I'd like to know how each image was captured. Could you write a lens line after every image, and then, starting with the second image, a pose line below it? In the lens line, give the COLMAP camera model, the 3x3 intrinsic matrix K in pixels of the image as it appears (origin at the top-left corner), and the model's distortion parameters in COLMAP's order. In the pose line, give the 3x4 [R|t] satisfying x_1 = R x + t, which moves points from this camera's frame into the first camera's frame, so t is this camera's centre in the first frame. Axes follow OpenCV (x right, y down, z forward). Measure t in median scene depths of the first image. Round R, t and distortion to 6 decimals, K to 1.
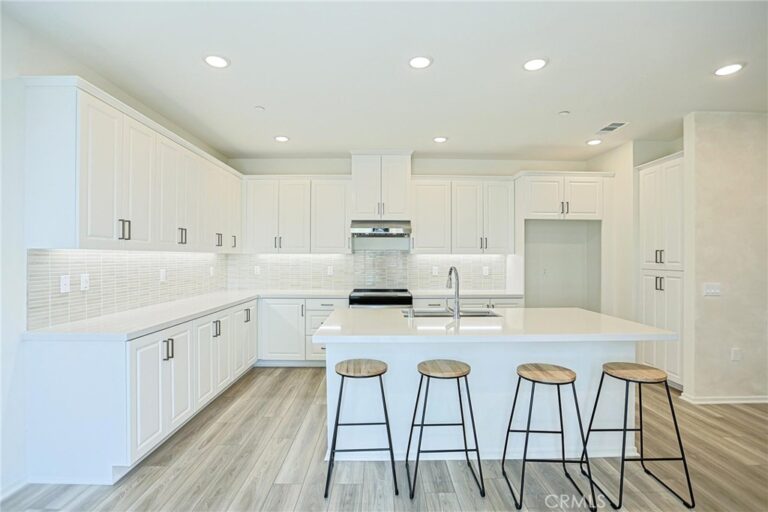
lens RADIAL K [[359.8, 0, 379.2], [0, 359.8, 255.4], [0, 0, 1]] dist [-0.059011, 0.023435]
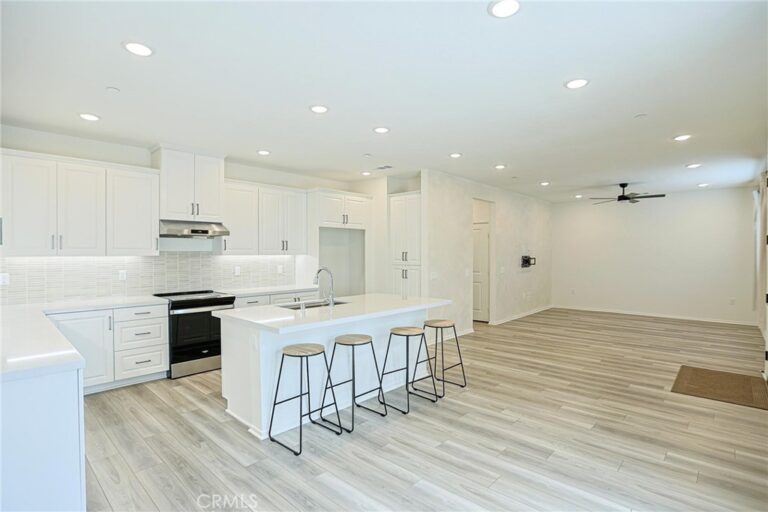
lens RADIAL K [[359.8, 0, 379.2], [0, 359.8, 255.4], [0, 0, 1]] dist [-0.059011, 0.023435]
pose [[0.712681, -0.006985, 0.701453, -0.320396], [0.002245, 0.999968, 0.007676, -0.011219], [-0.701484, -0.003895, 0.712674, -0.034969]]
